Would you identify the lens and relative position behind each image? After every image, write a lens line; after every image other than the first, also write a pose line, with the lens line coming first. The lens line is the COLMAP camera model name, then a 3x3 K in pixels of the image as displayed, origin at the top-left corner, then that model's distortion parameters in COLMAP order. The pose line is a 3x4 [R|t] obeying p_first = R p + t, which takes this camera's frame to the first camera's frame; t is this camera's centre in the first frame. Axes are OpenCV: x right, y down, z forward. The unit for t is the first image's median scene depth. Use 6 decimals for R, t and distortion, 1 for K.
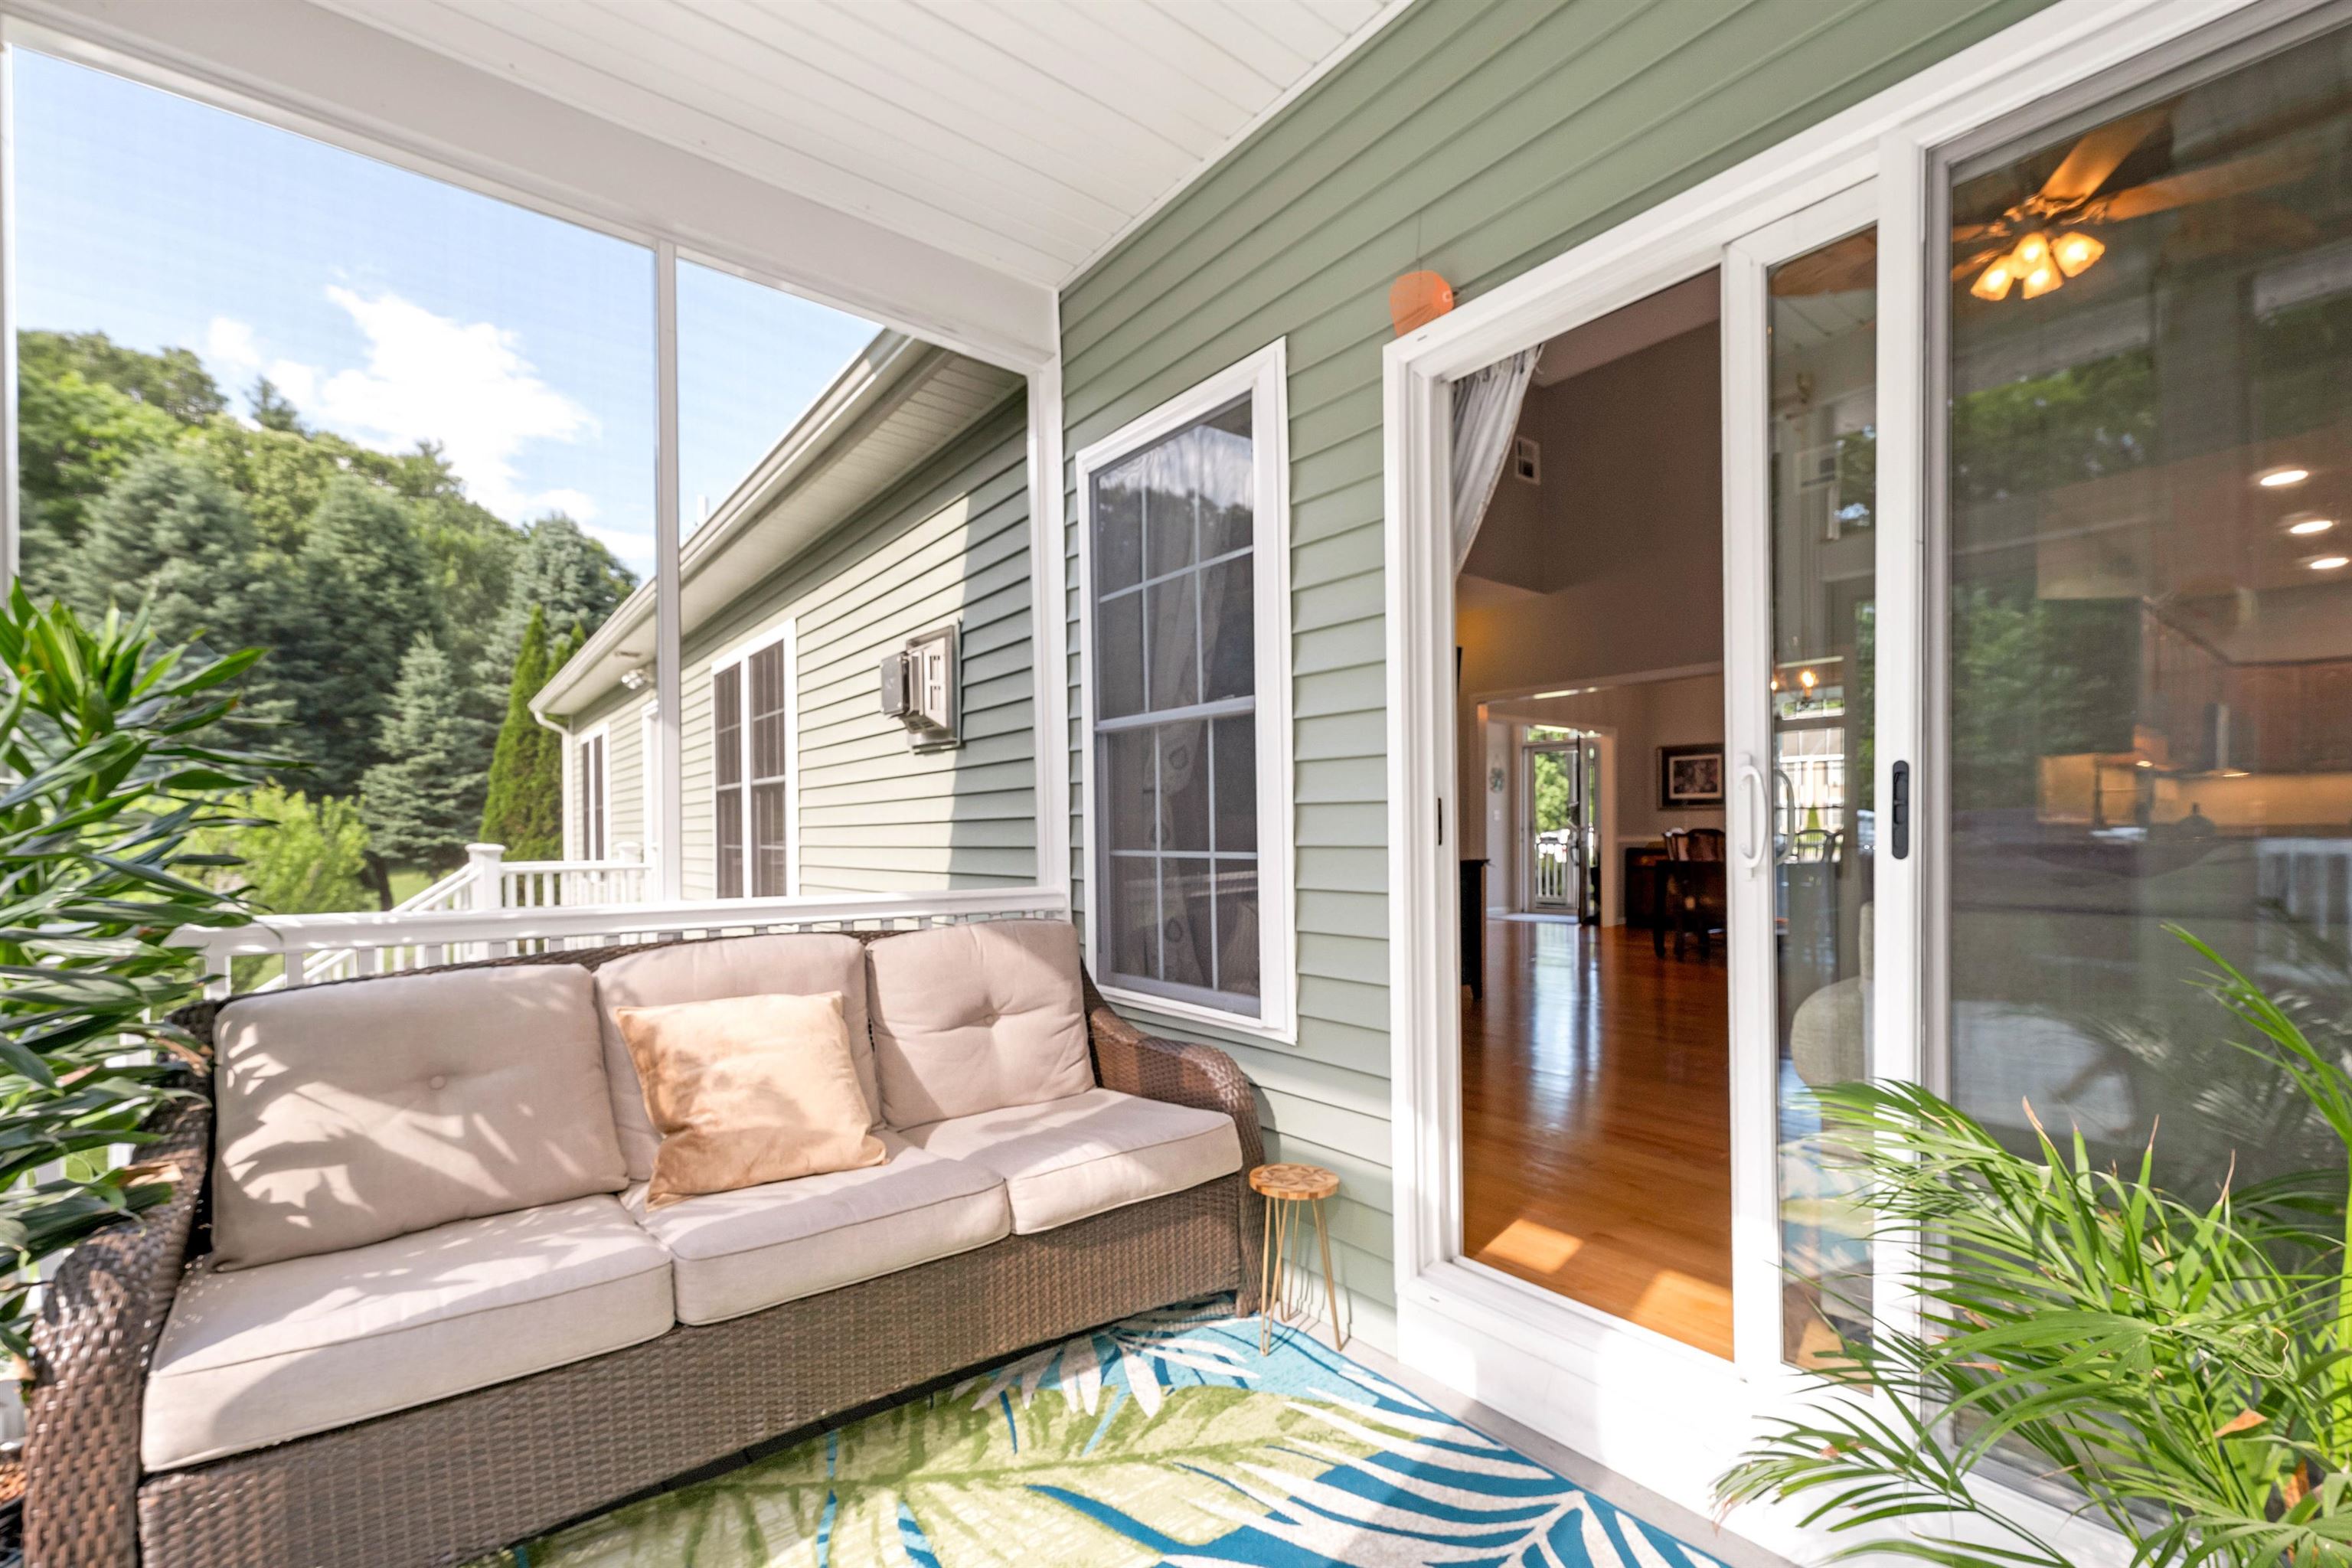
lens RADIAL K [[984.6, 0, 1159.4], [0, 984.6, 844.6], [0, 0, 1]] dist [-0.000441, -0.000568]
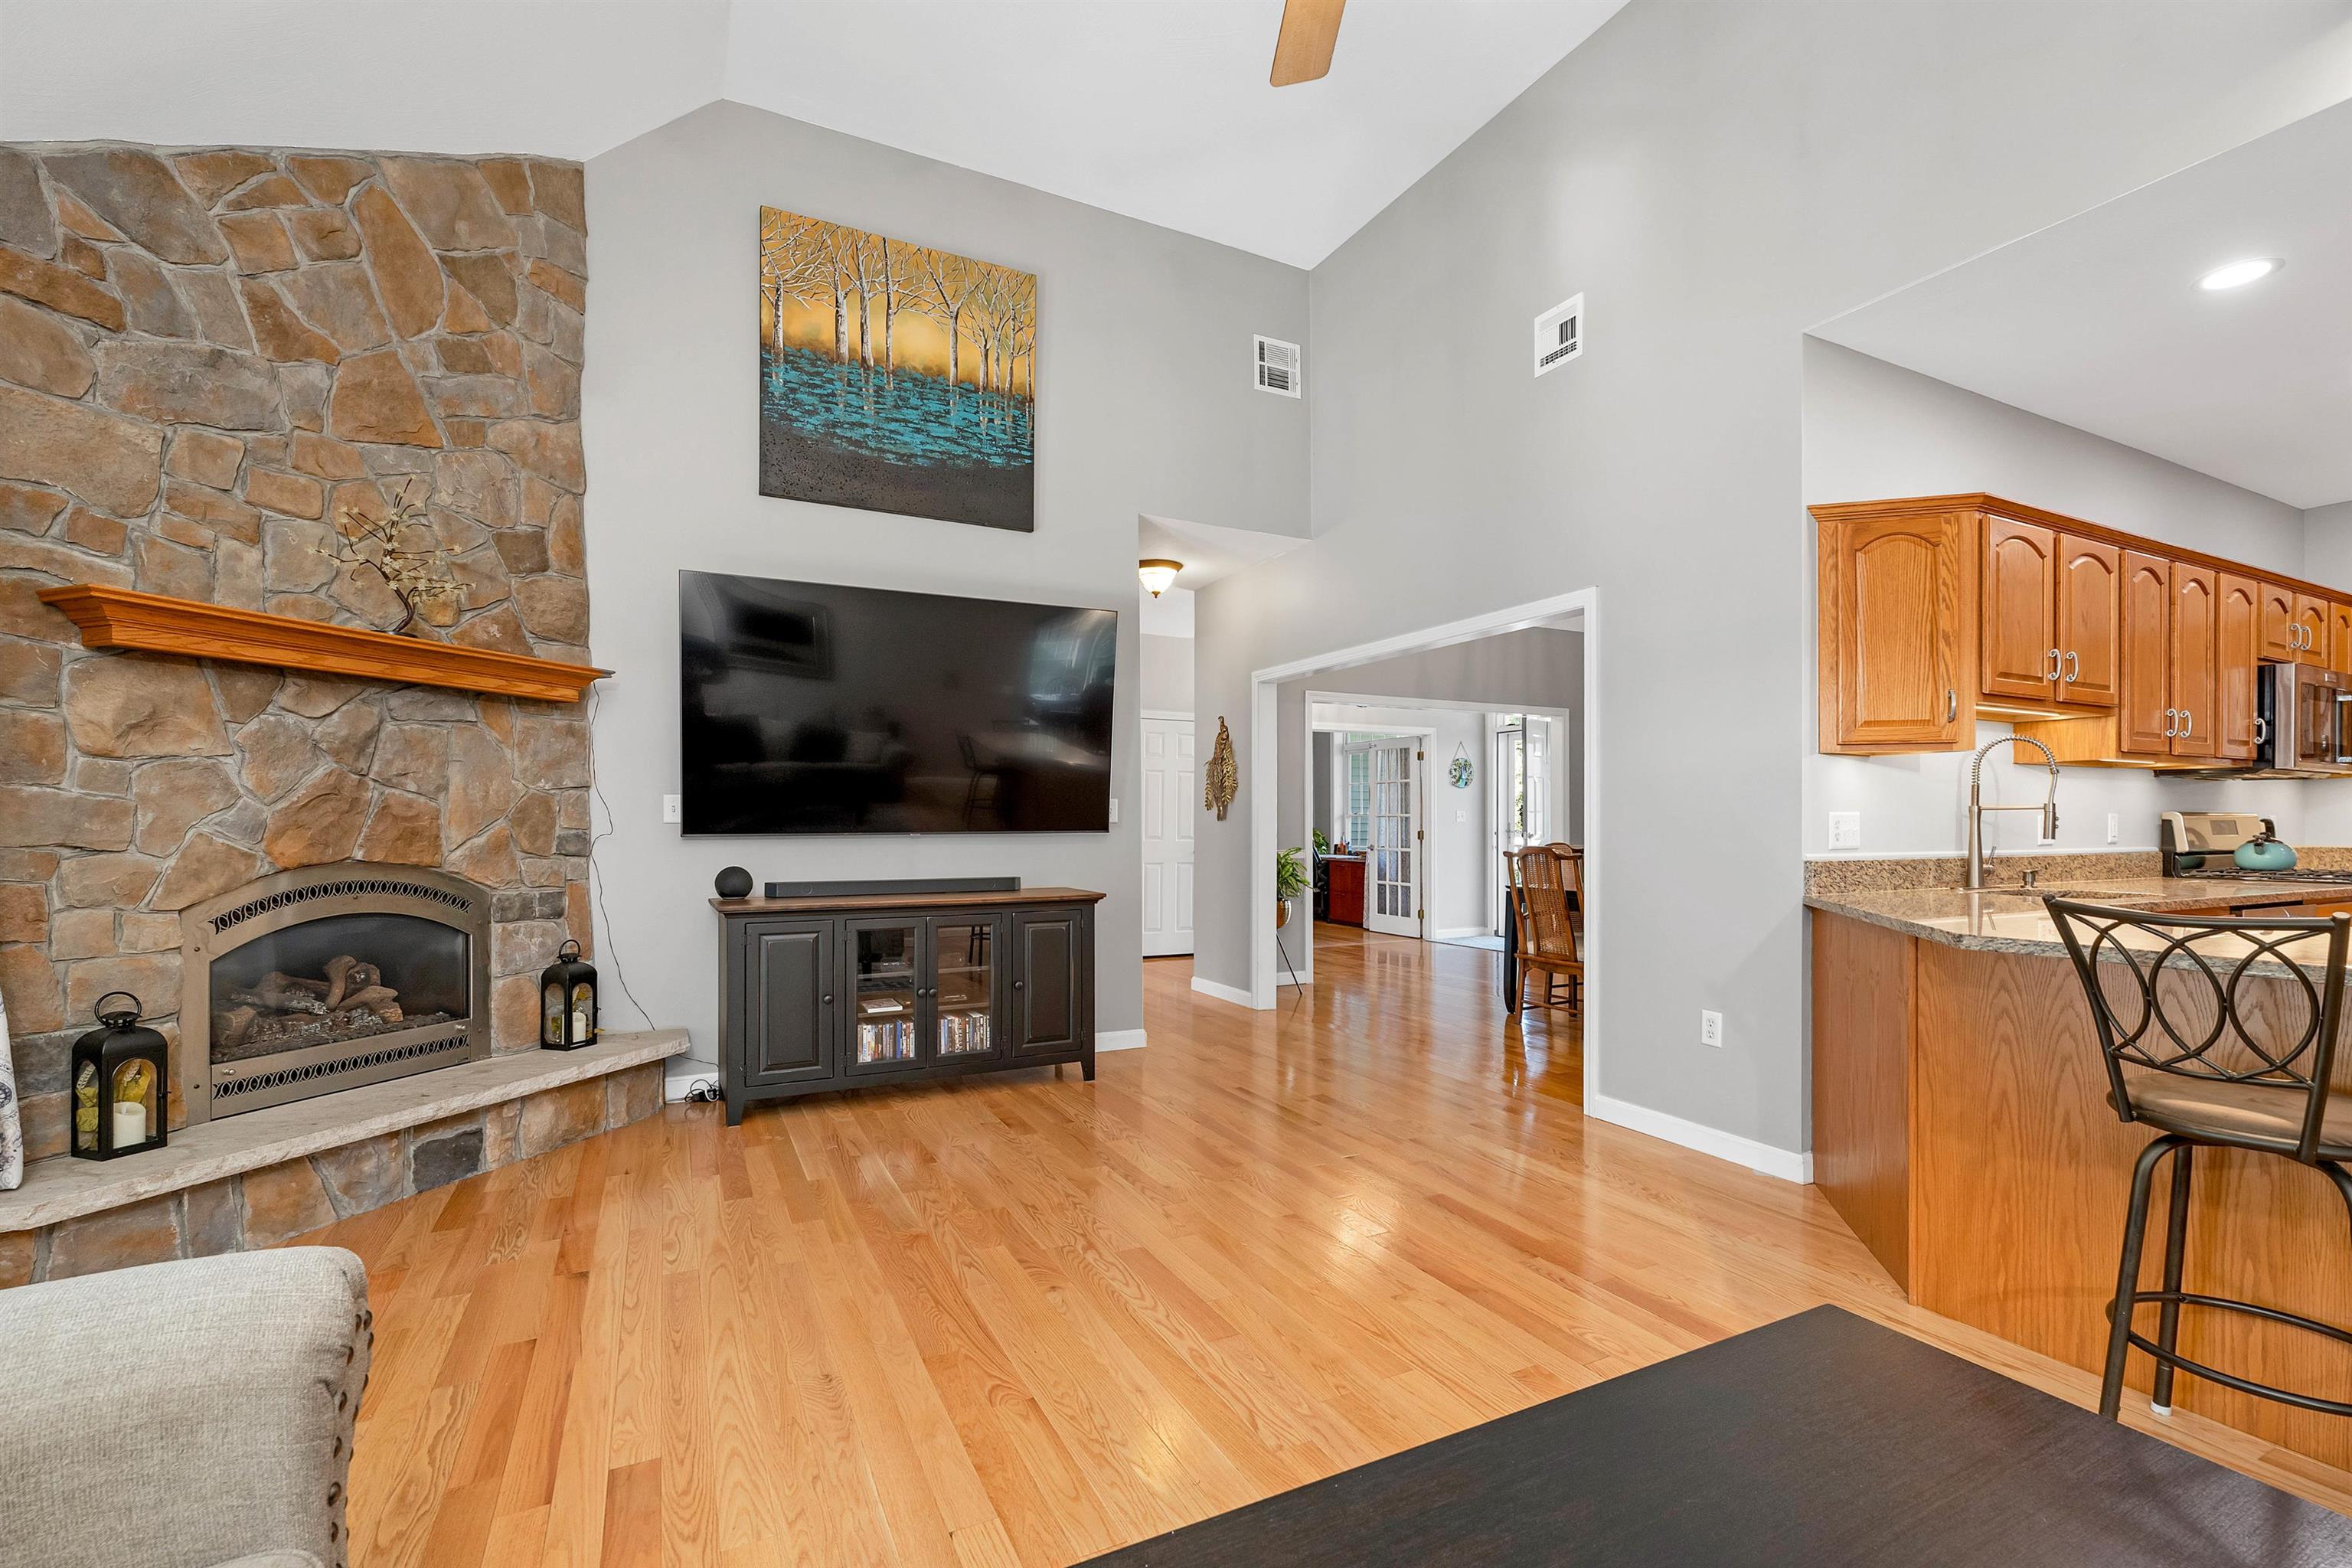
lens RADIAL K [[1020.5, 0, 1177.6], [0, 1020.5, 821.1], [0, 0, 1]] dist [0.002228, -0.000647]
pose [[0.985004, 0.005103, -0.172458, 0.291162], [-0.006228, 0.999963, -0.005979, -0.021388], [0.172421, 0.006964, 0.984999, 0.138863]]
